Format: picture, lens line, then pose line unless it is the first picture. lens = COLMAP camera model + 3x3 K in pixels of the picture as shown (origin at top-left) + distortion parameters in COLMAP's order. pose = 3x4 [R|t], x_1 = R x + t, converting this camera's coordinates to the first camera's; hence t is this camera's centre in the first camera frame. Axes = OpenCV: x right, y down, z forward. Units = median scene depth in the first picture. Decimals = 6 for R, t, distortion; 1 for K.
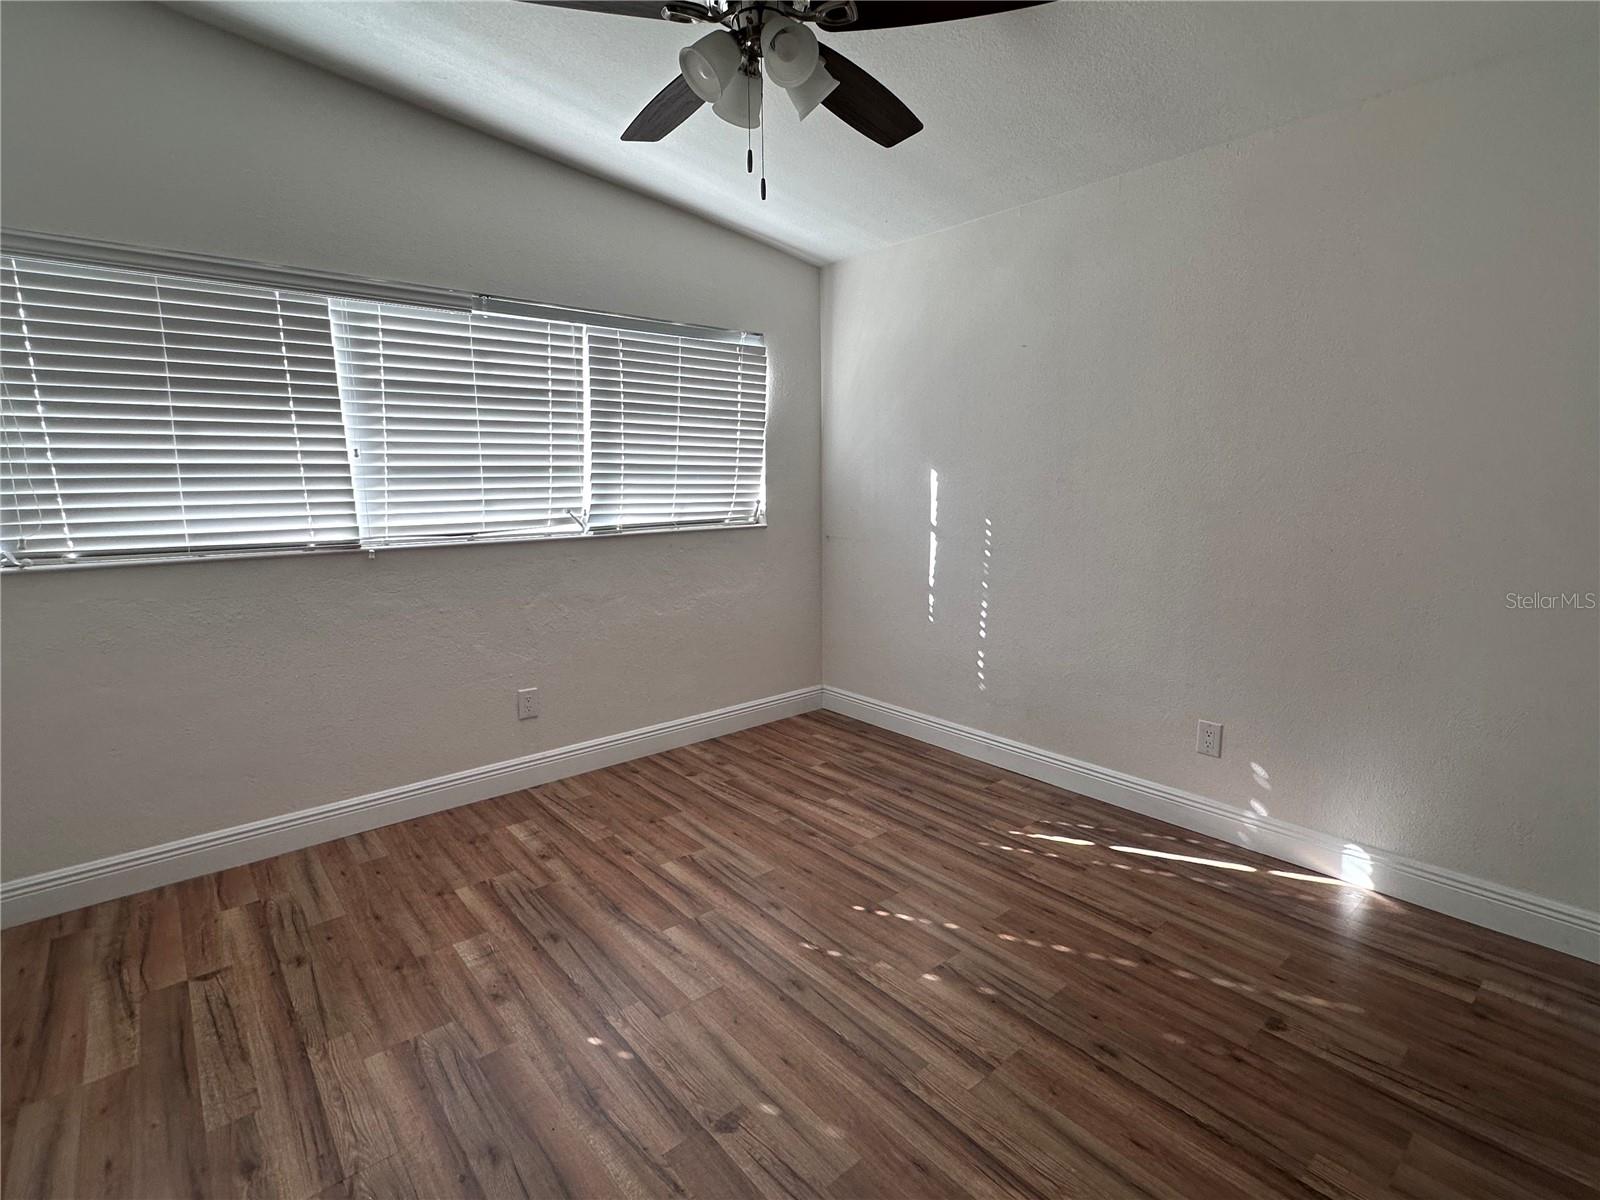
lens RADIAL K [[773.9, 0, 790.5], [0, 773.9, 591.1], [0, 0, 1]] dist [-0.003649, 0.002909]
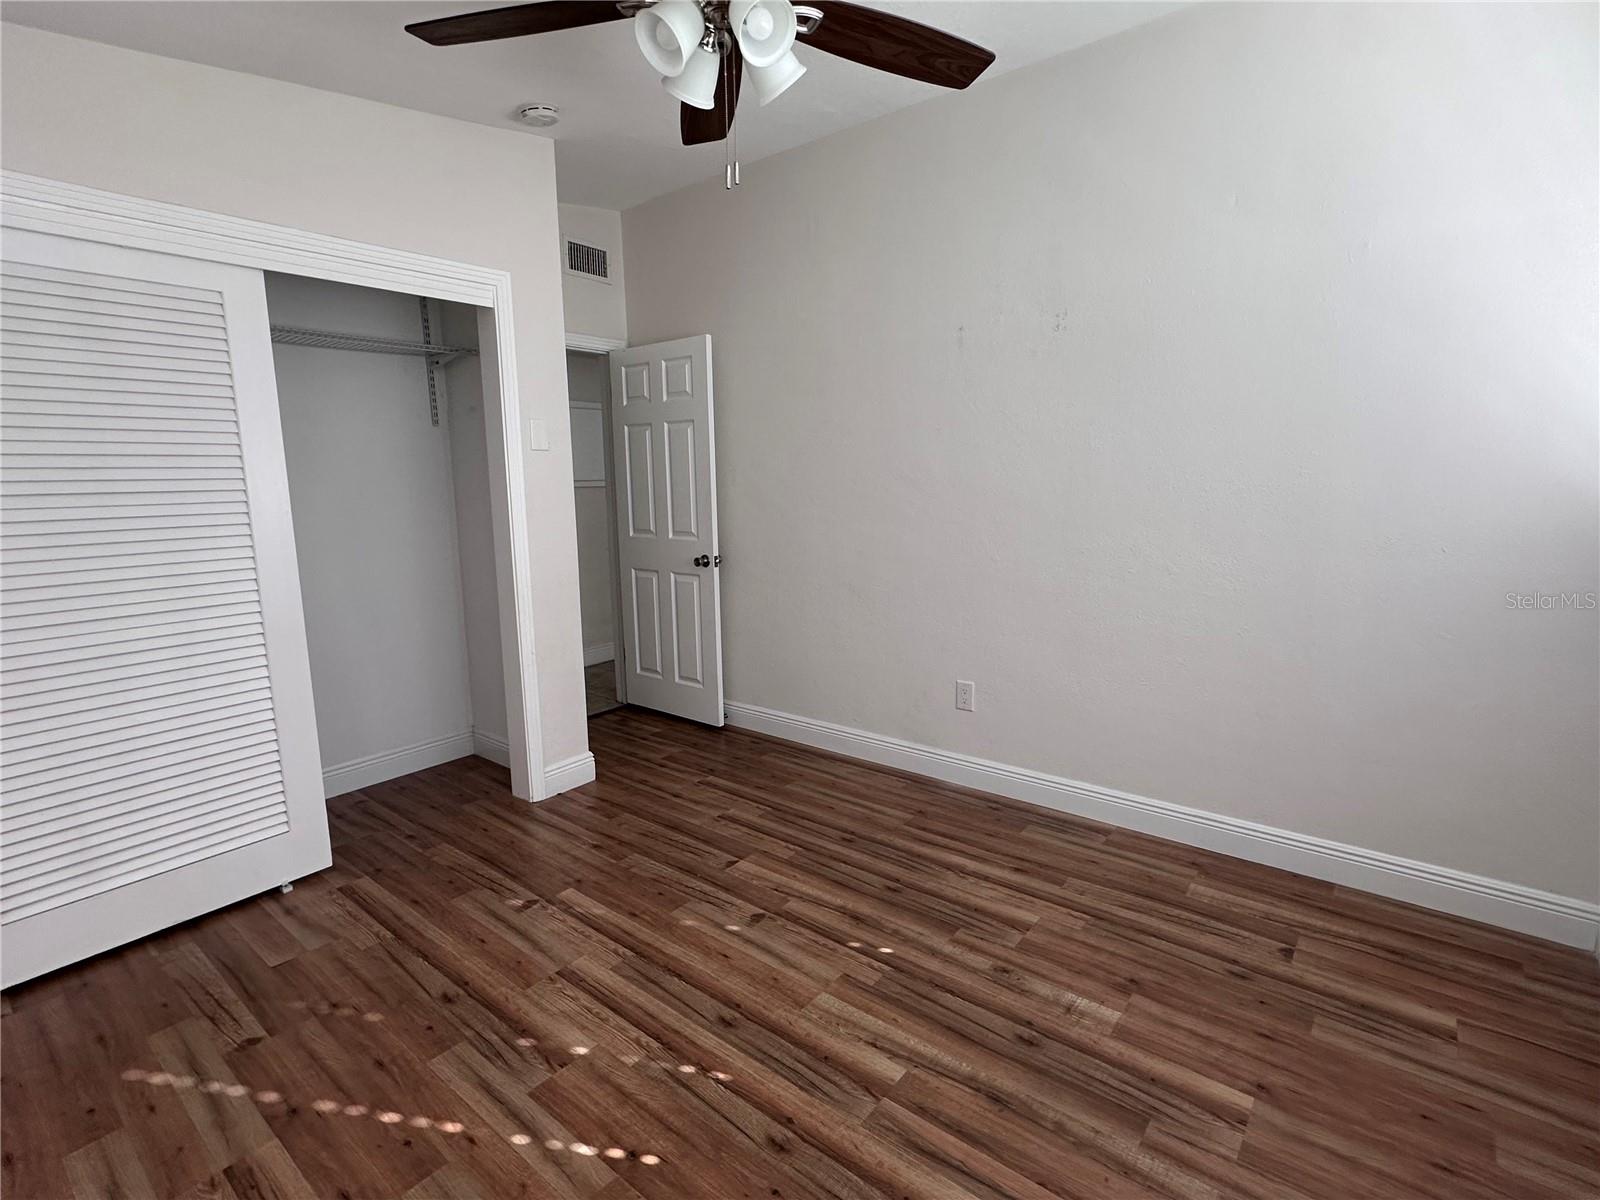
lens RADIAL K [[773.9, 0, 801.3], [0, 773.9, 602.4], [0, 0, 1]] dist [-0.003649, 0.002909]
pose [[-0.979234, 0.057768, -0.194328, 0.074594], [-0.006198, 0.949564, 0.313511, -0.294300], [0.202638, 0.308205, -0.929488, 1.782514]]
